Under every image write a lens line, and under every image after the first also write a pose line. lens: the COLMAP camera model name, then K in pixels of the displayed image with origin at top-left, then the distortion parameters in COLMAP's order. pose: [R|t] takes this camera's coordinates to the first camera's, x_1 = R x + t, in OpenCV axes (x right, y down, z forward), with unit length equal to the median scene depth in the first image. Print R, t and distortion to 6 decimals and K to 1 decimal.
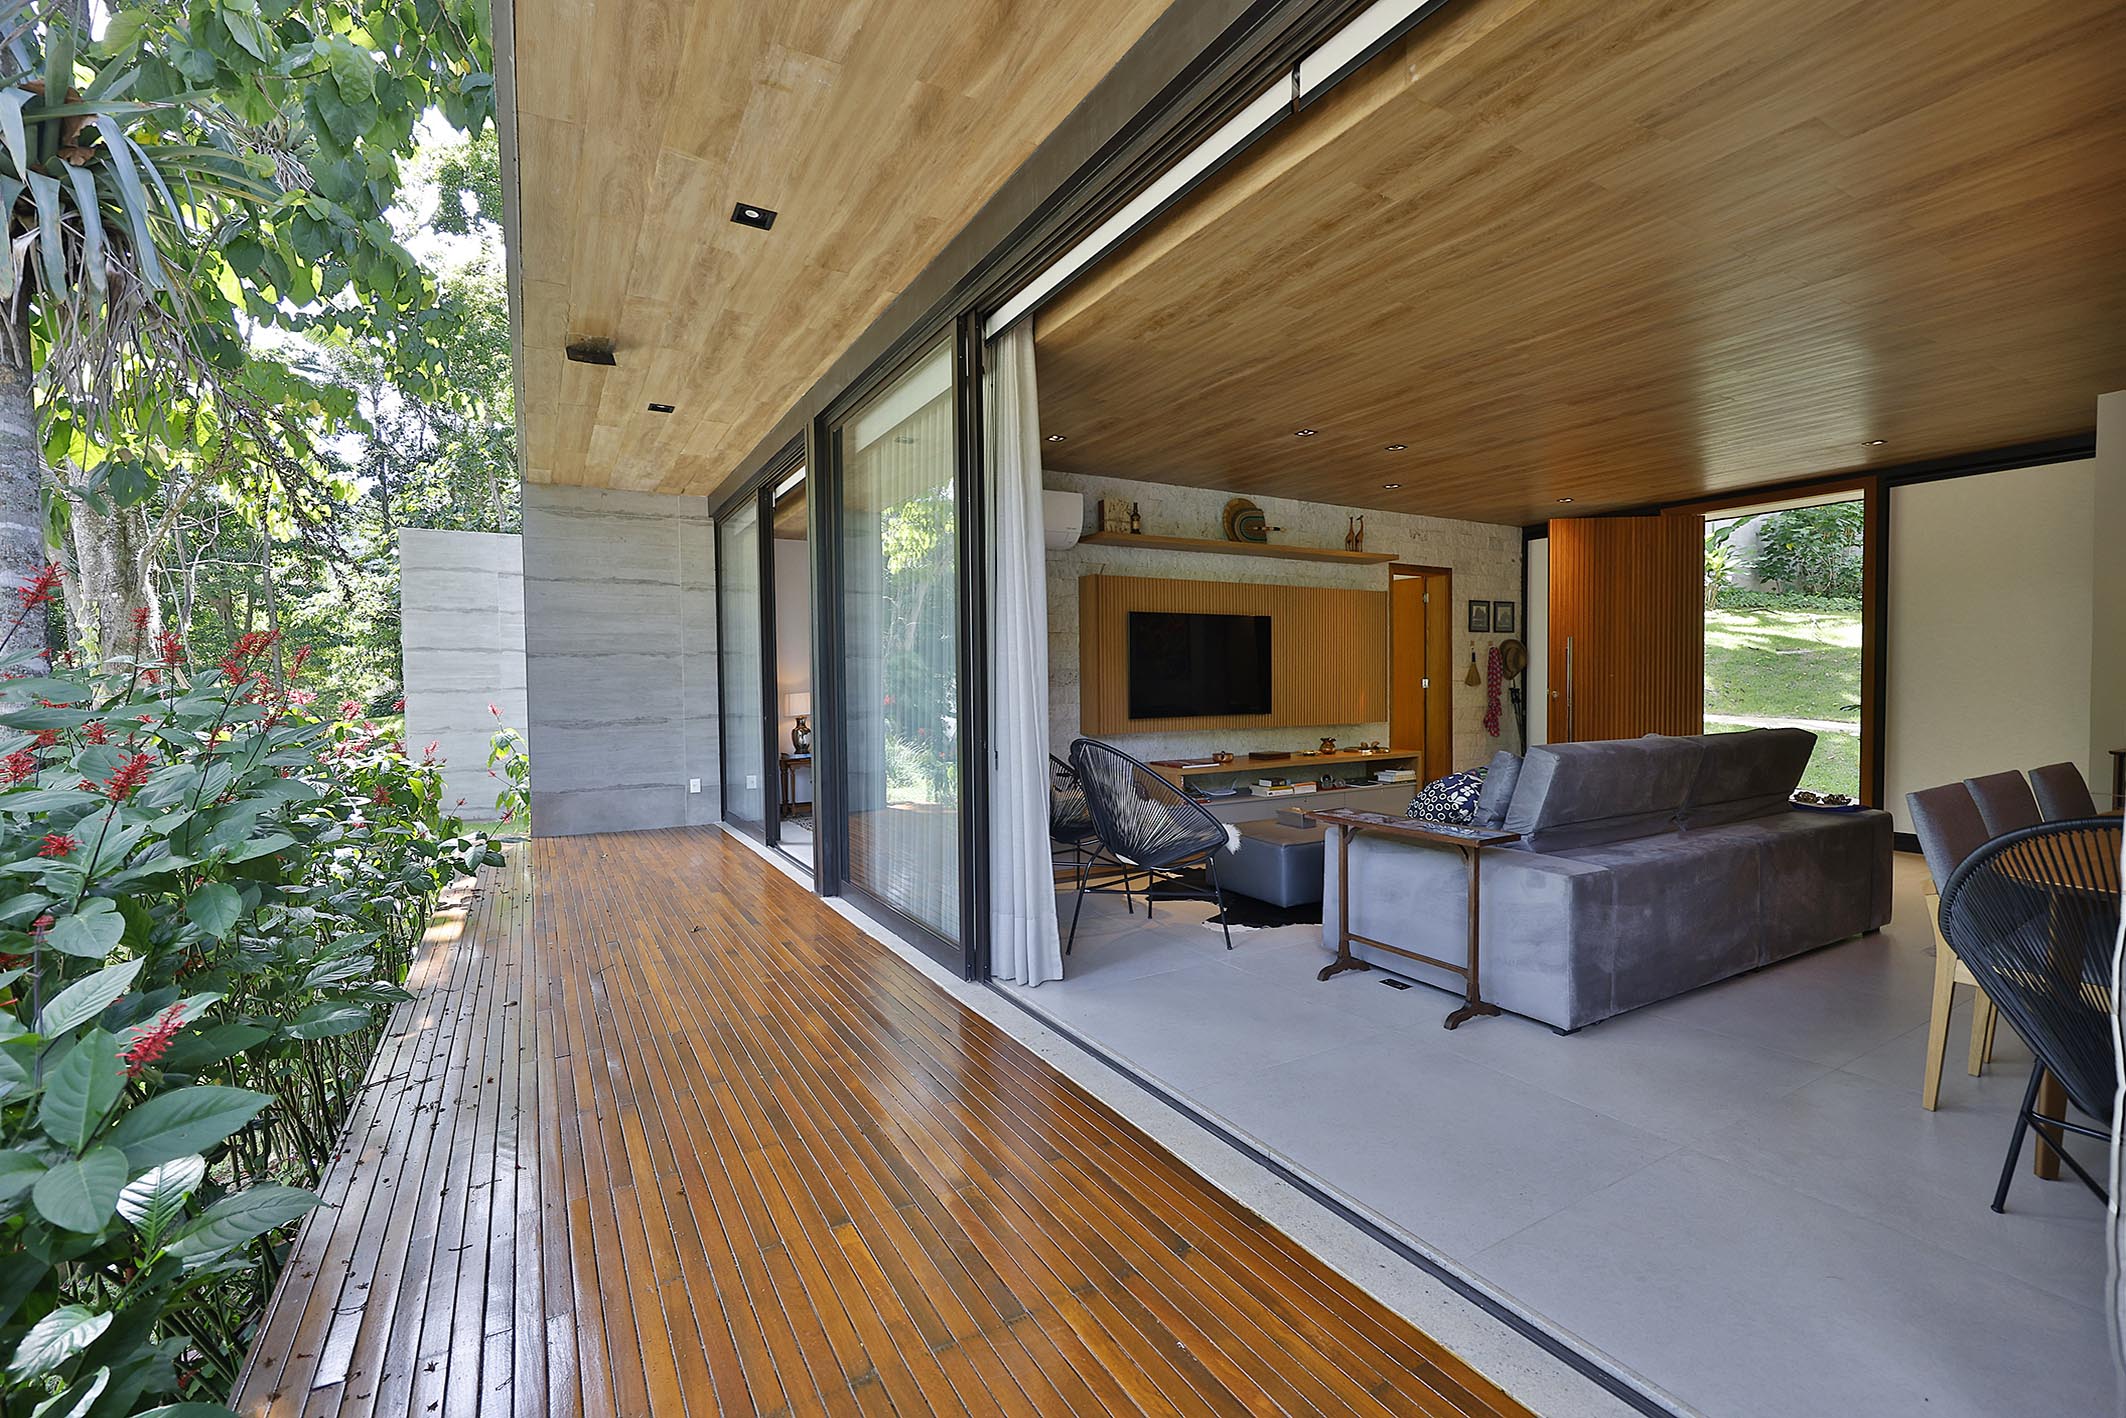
lens RADIAL K [[908.9, 0, 1046.1], [0, 908.9, 707.8], [0, 0, 1]] dist [-0.003284, 0.000828]
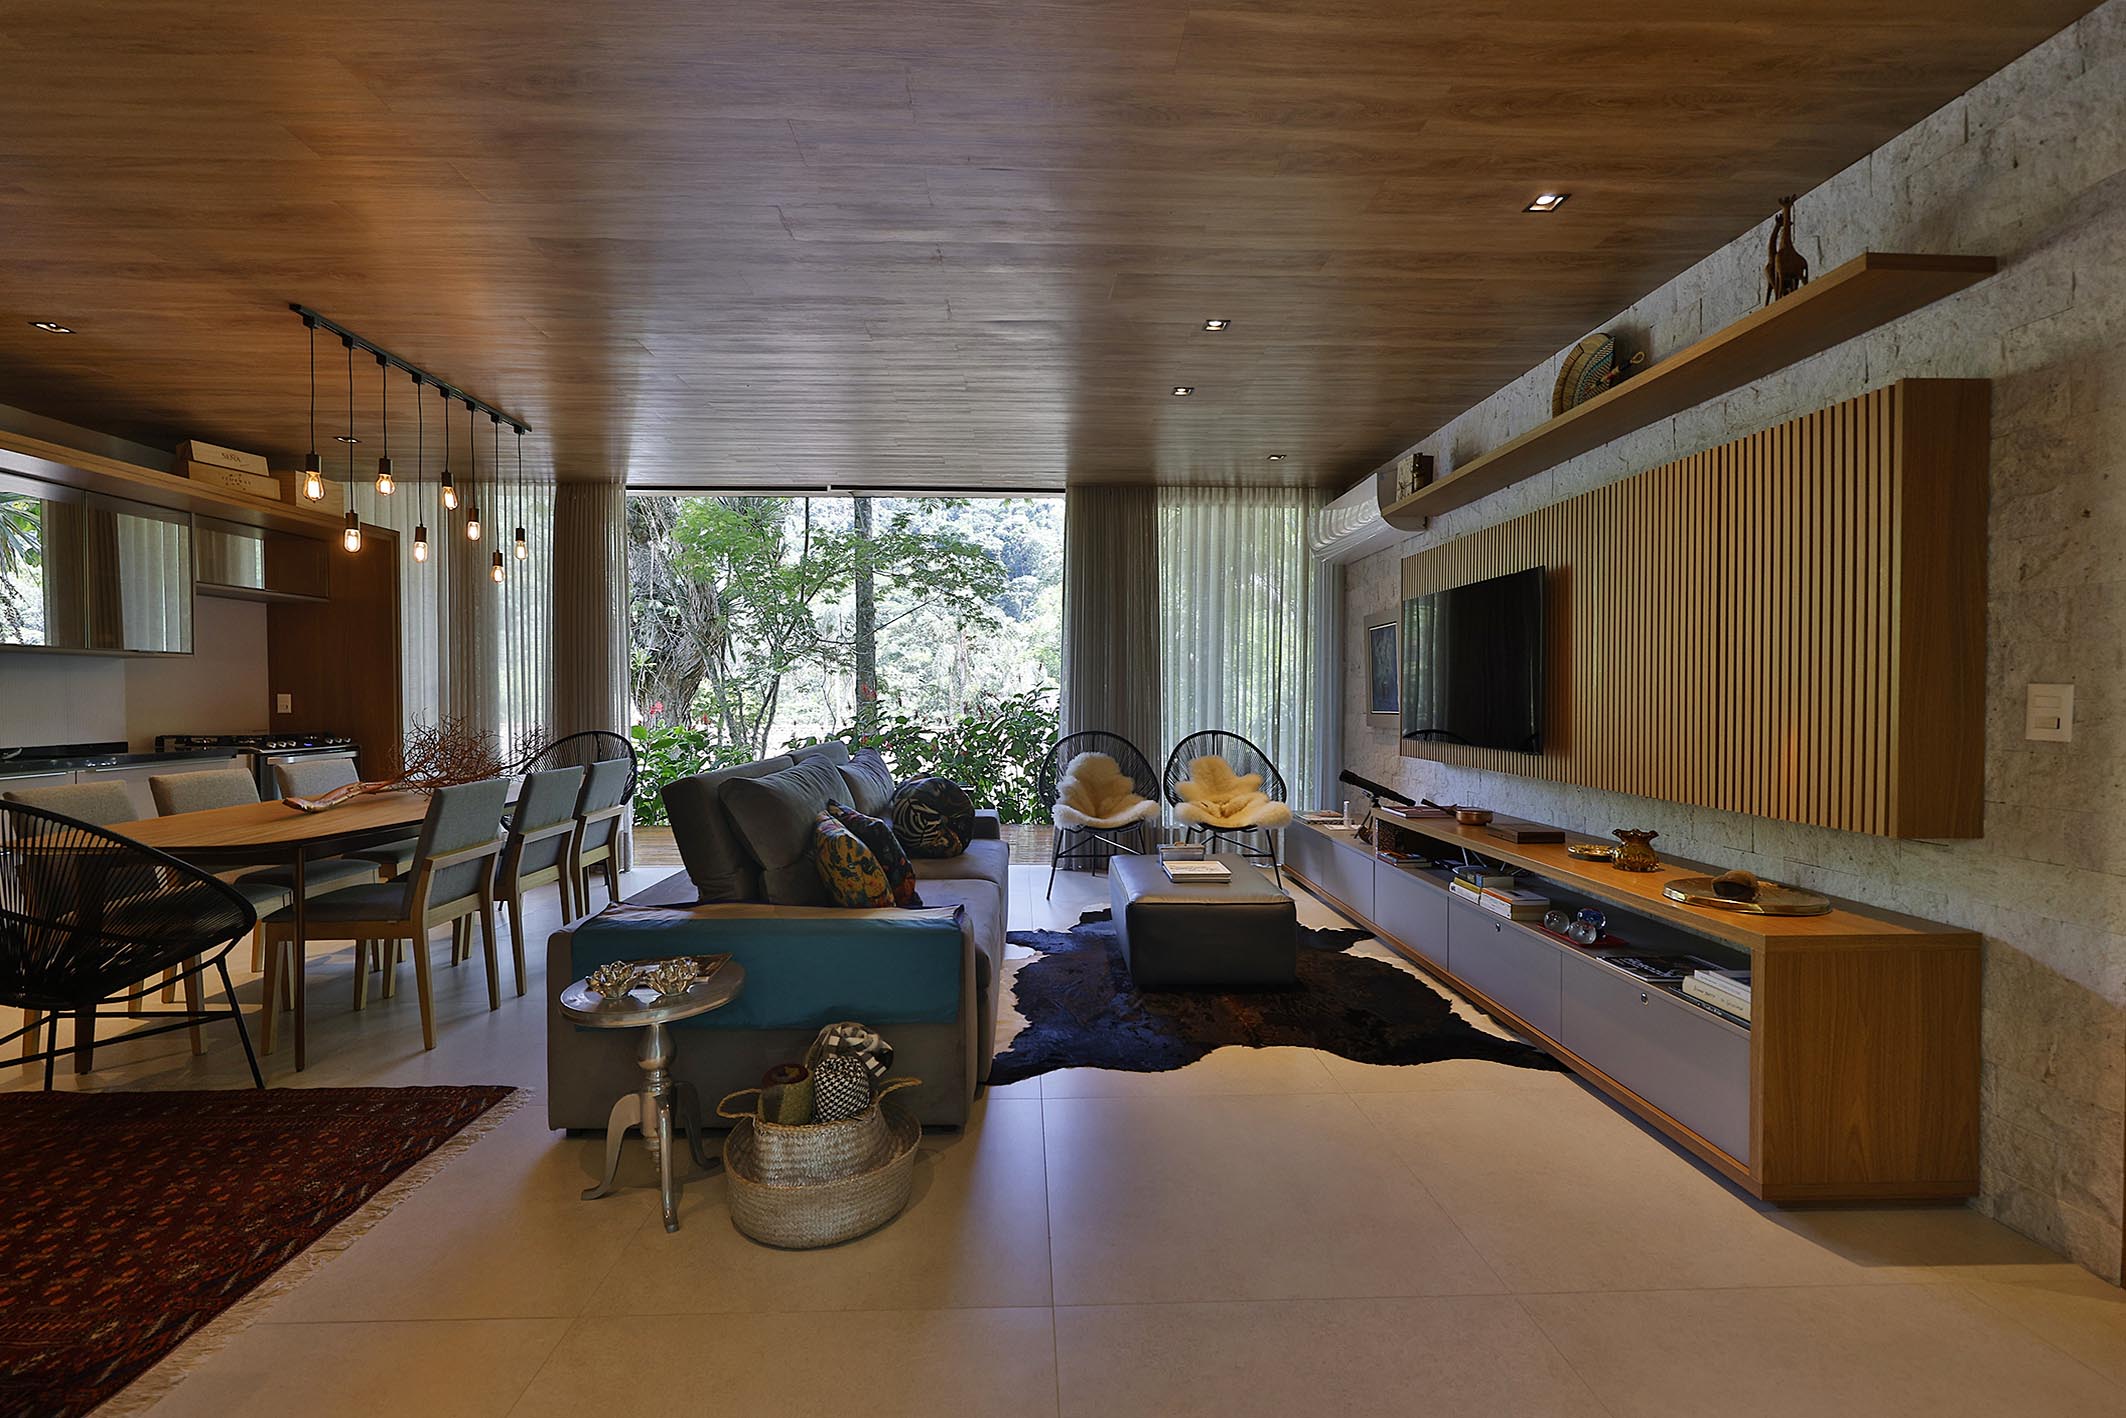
lens RADIAL K [[908.9, 0, 1062.3], [0, 908.9, 708.5], [0, 0, 1]] dist [-0.003284, 0.000828]
pose [[-0.456556, 0.024443, -0.889359, 0.802988], [-0.020065, 0.999085, 0.037759, -0.033186], [0.889468, 0.035084, -0.455648, 0.961903]]
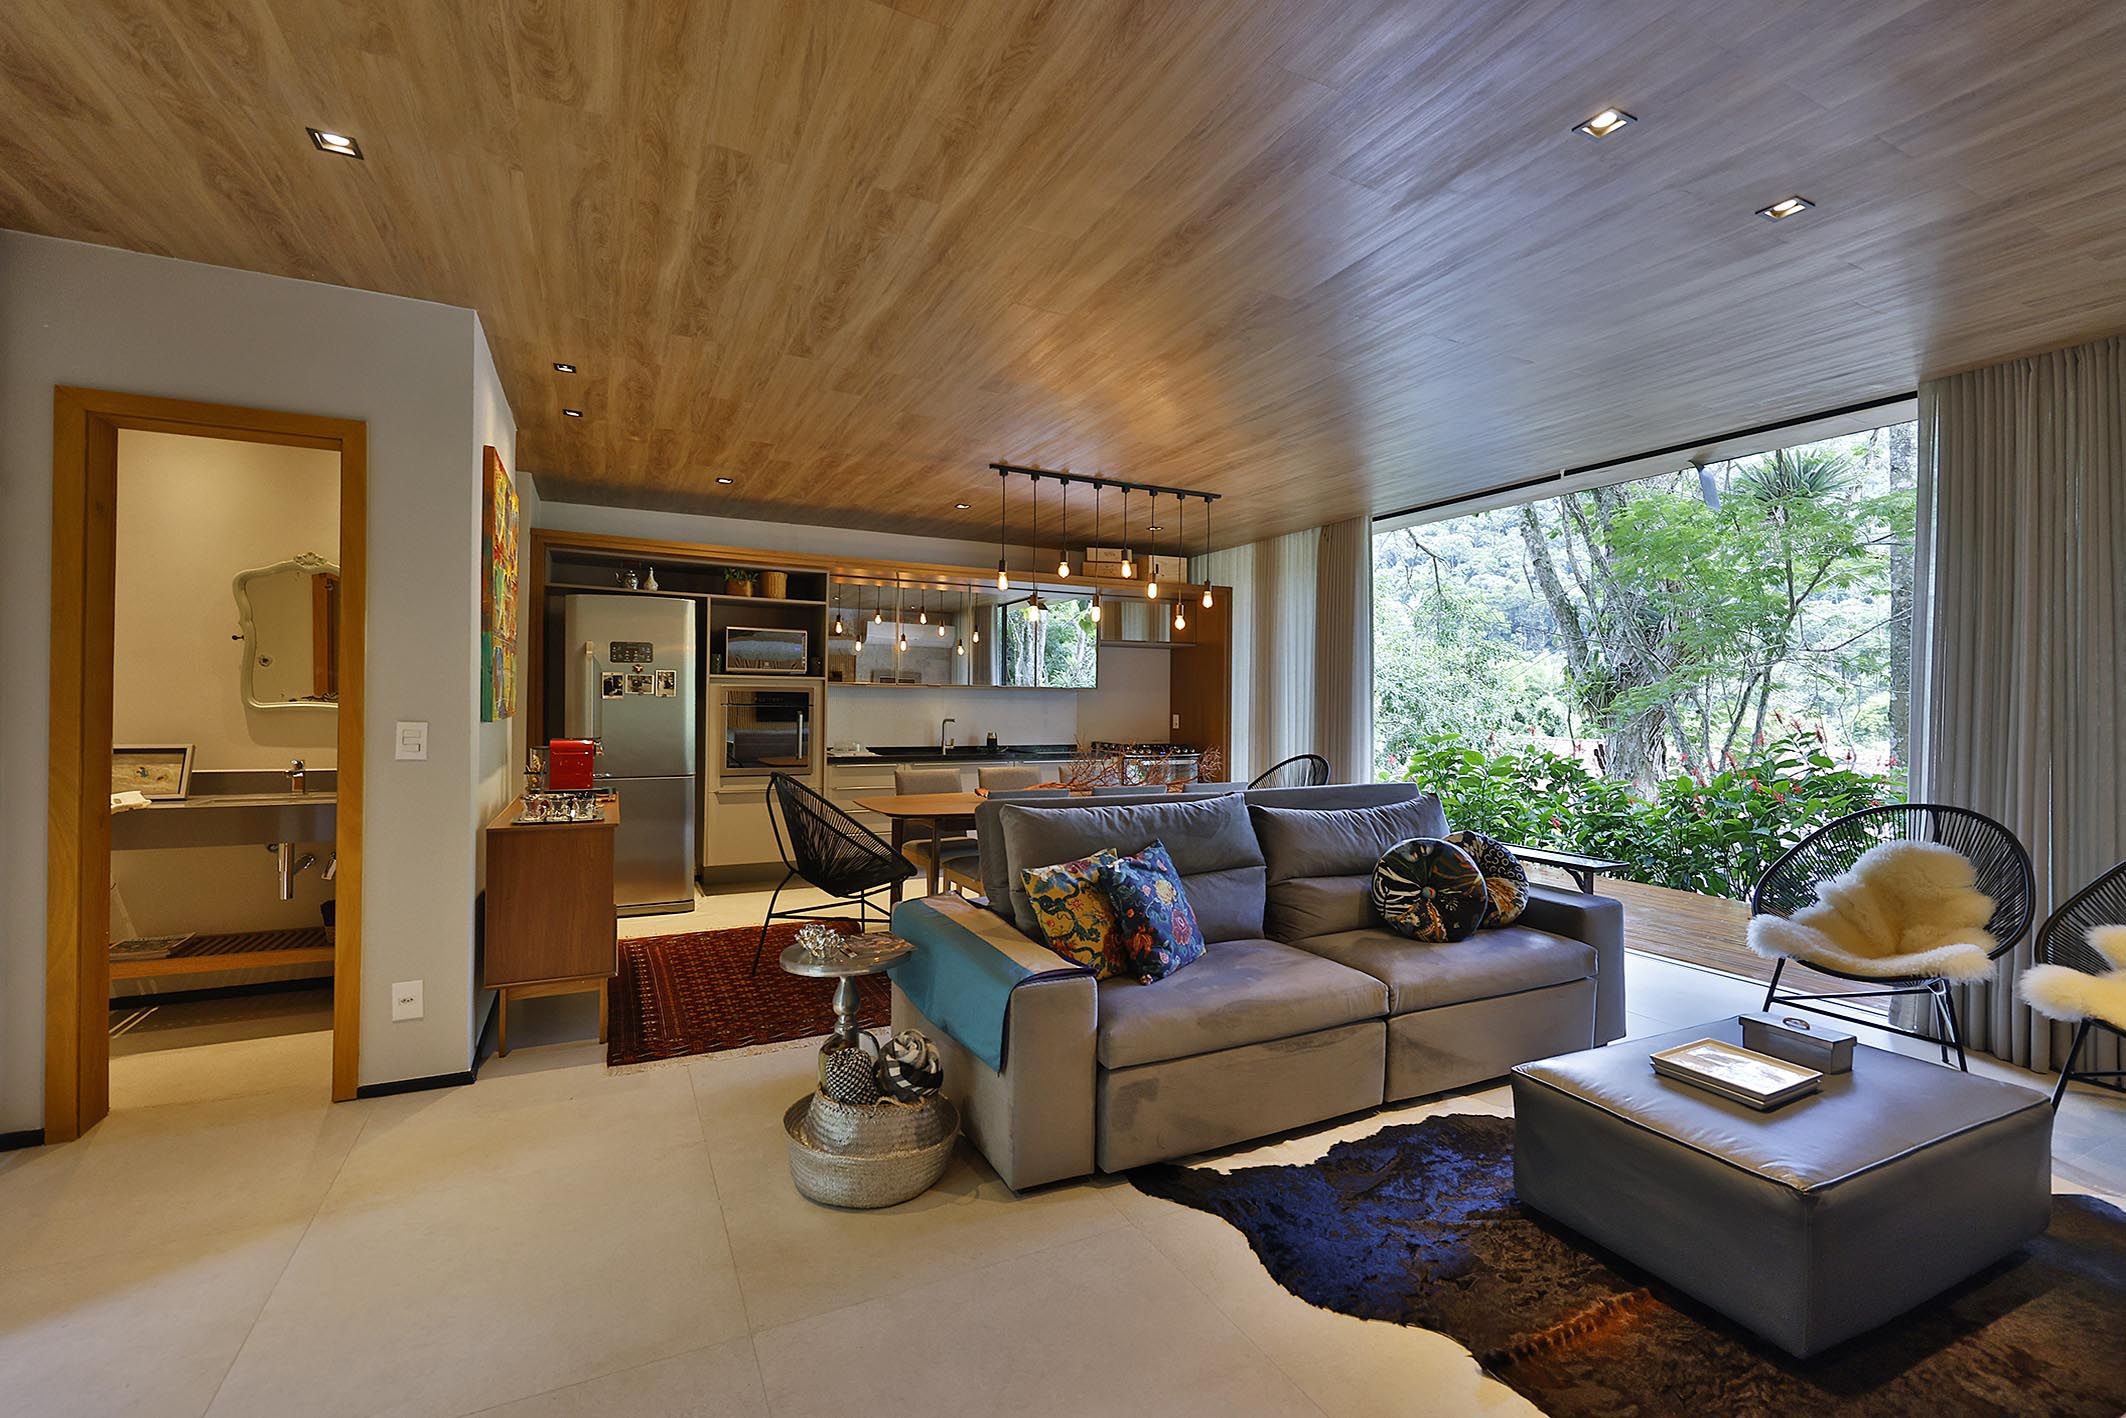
lens RADIAL K [[908.9, 0, 1059.2], [0, 908.9, 708.0], [0, 0, 1]] dist [-0.003284, 0.000828]
pose [[-0.998811, -0.000062, 0.048752, 0.466834], [0.001643, 0.999389, 0.034917, -0.050572], [-0.048724, 0.034956, -0.998200, 1.109851]]
